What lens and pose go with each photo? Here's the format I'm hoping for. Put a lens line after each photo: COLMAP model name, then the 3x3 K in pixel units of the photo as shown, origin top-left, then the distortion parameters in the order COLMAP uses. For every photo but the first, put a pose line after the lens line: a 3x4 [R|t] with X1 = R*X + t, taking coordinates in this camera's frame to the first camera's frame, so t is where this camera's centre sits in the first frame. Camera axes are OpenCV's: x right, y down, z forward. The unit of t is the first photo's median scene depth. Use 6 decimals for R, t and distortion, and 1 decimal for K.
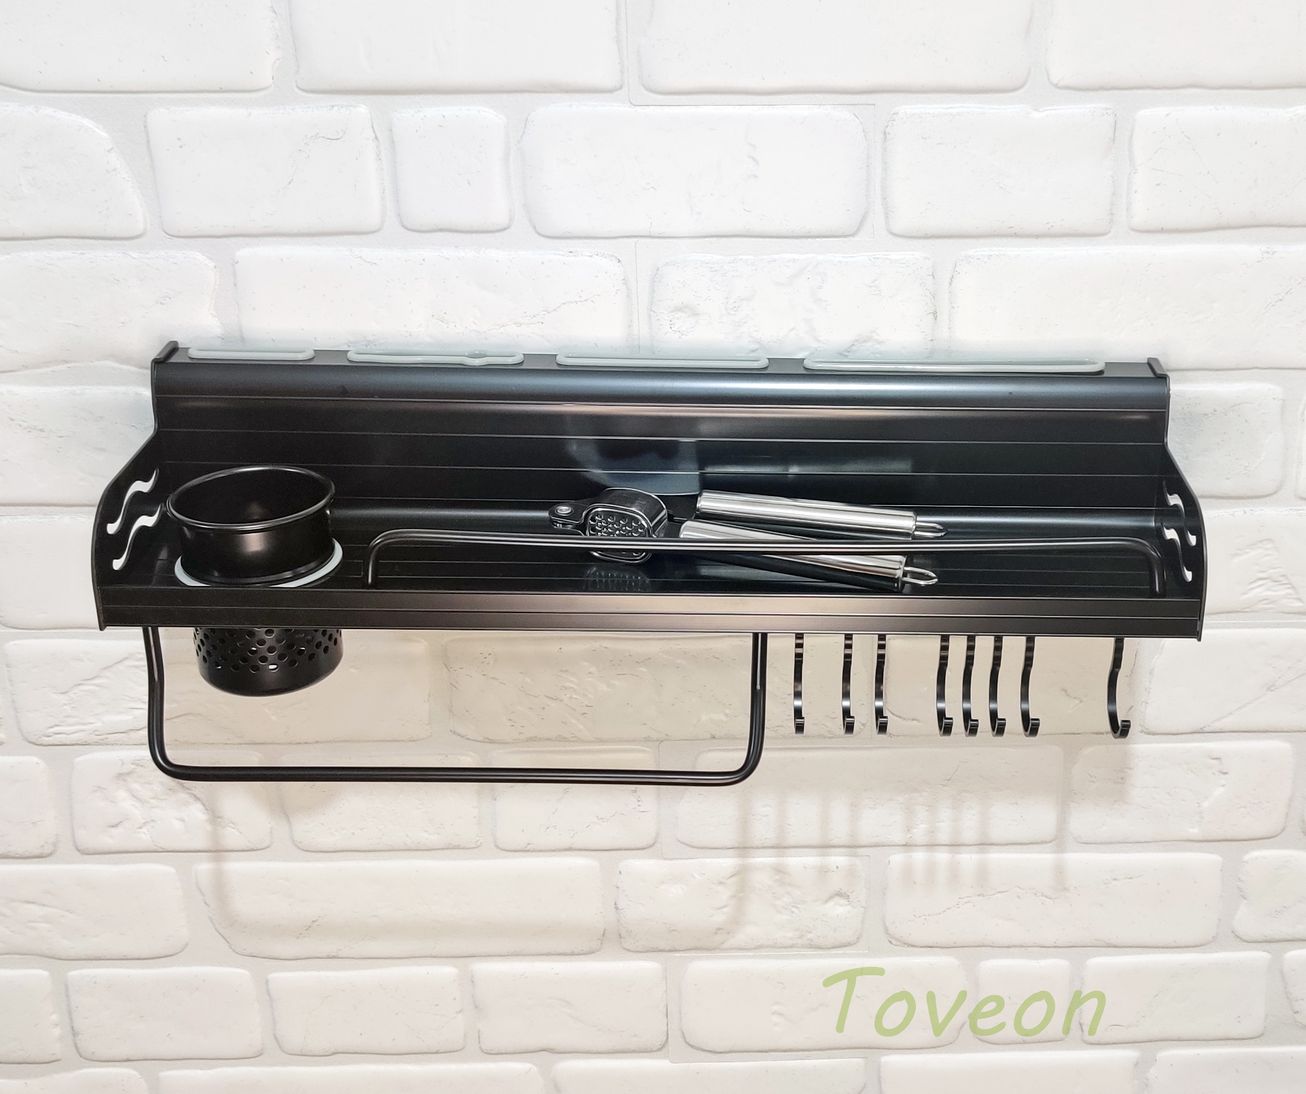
lens RADIAL K [[1861.8, 0, 827.6], [0, 1861.8, 558.9], [0, 0, 1]] dist [-0.007869, 0.000000]
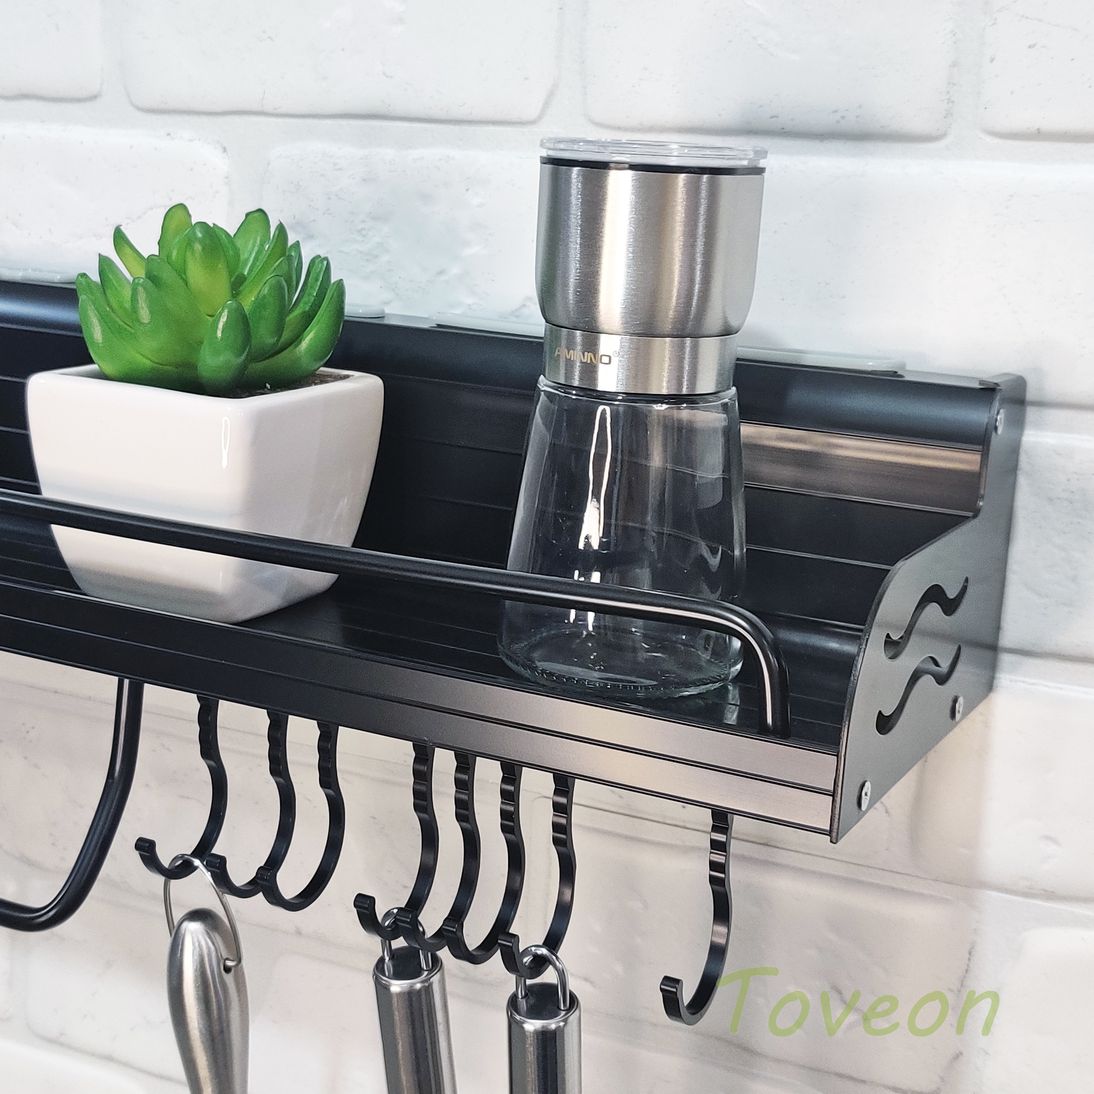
lens RADIAL K [[1793.2, 0, 585.3], [0, 1793.2, 514.2], [0, 0, 1]] dist [-0.009538, 0.000000]
pose [[0.889922, 0.124636, -0.438753, 0.301208], [-0.227228, 0.955218, -0.189540, 0.058560], [0.395482, 0.268373, 0.878391, 0.509671]]
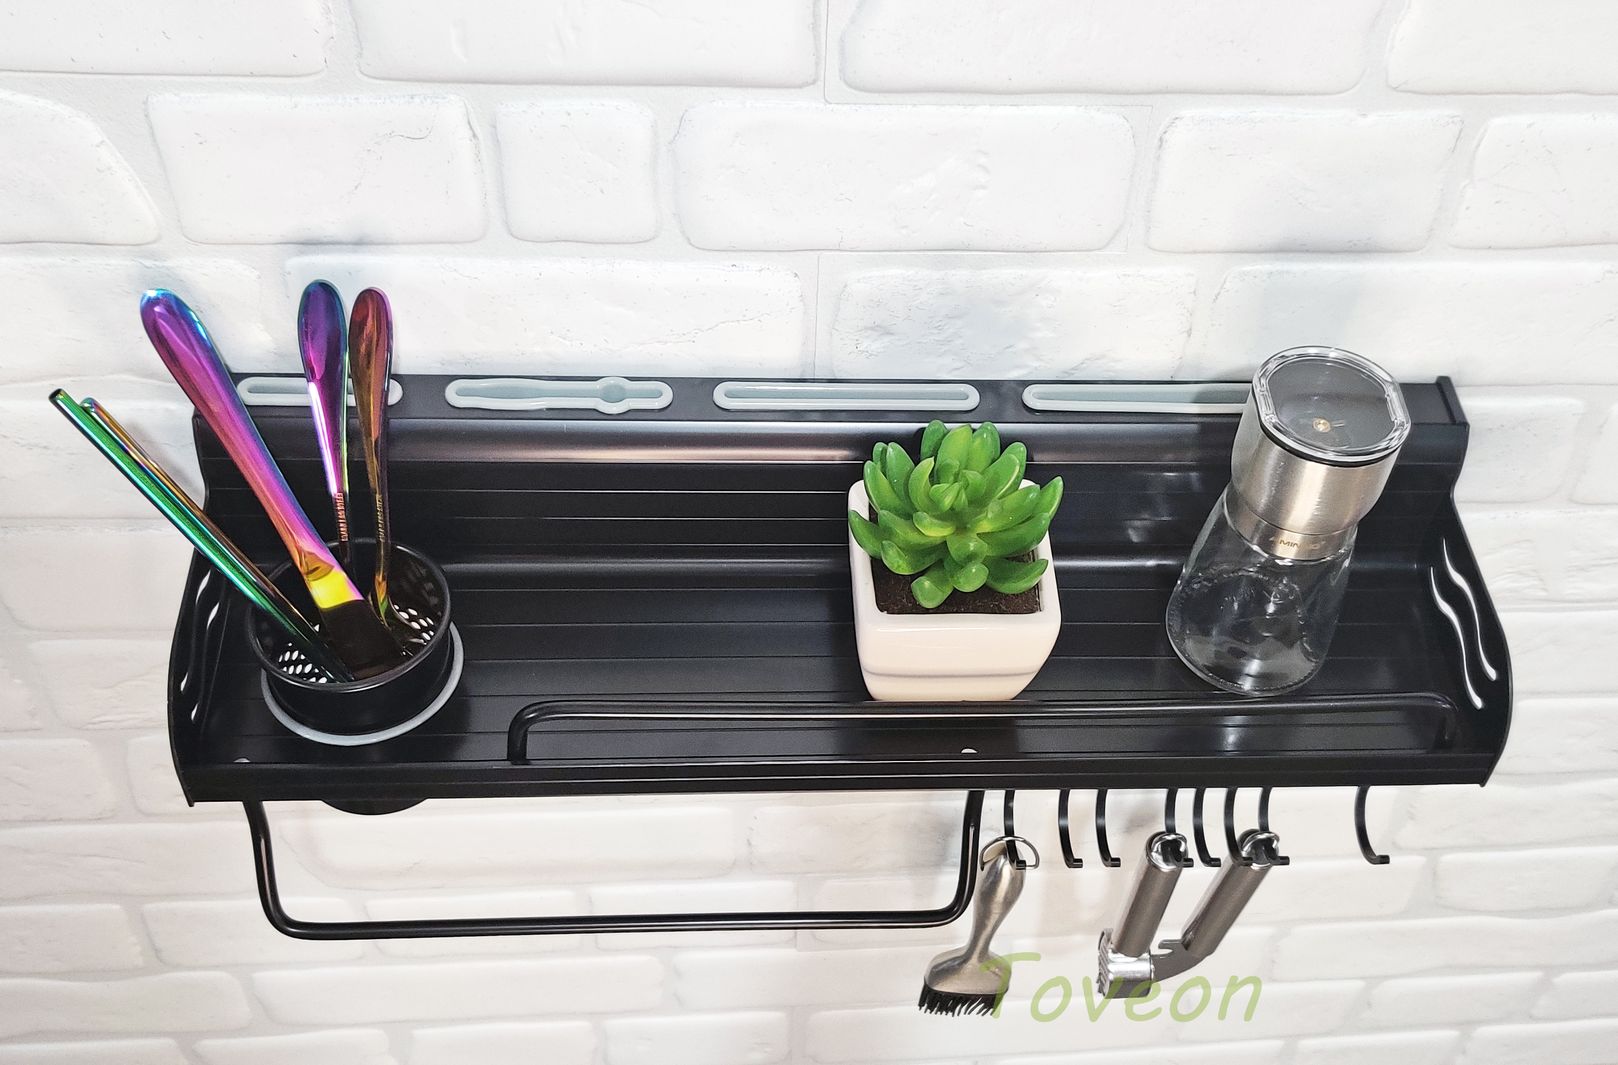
lens RADIAL K [[1780.3, 0, 894.0], [0, 1780.3, 478.0], [0, 0, 1]] dist [-0.005053, 0.000000]
pose [[0.997140, 0.007384, 0.075211, -0.124793], [-0.034610, 0.929335, 0.367612, -0.348989], [-0.067181, -0.369164, 0.926933, 0.281222]]
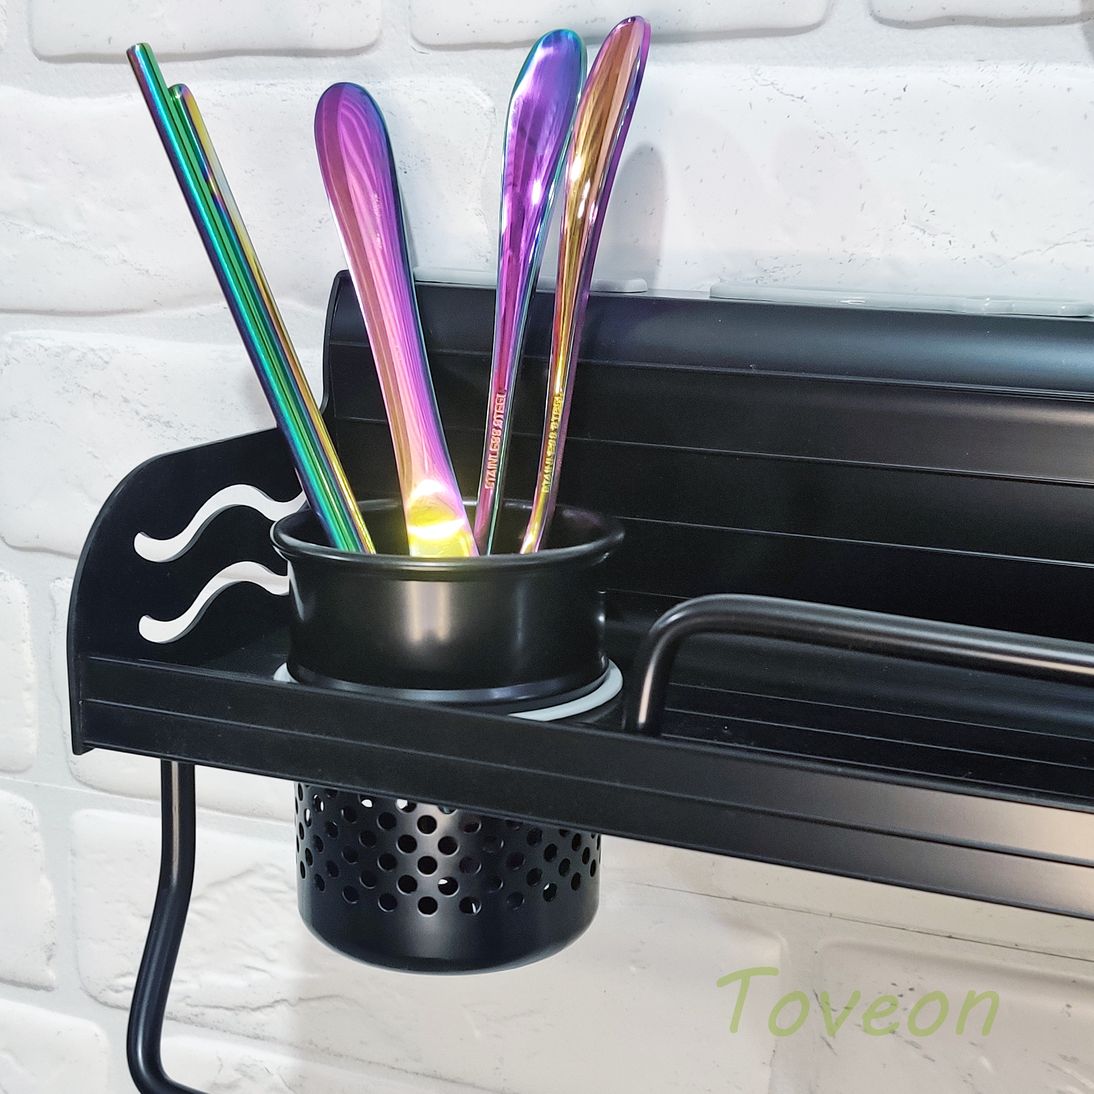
lens RADIAL K [[1793.2, 0, 540.8], [0, 1793.2, 688.6], [0, 0, 1]] dist [-0.009538, 0.000000]
pose [[0.908320, 0.117722, -0.401368, -0.101947], [-0.178939, 0.976700, -0.118480, 0.051102], [0.378069, 0.179438, 0.908221, 0.581582]]
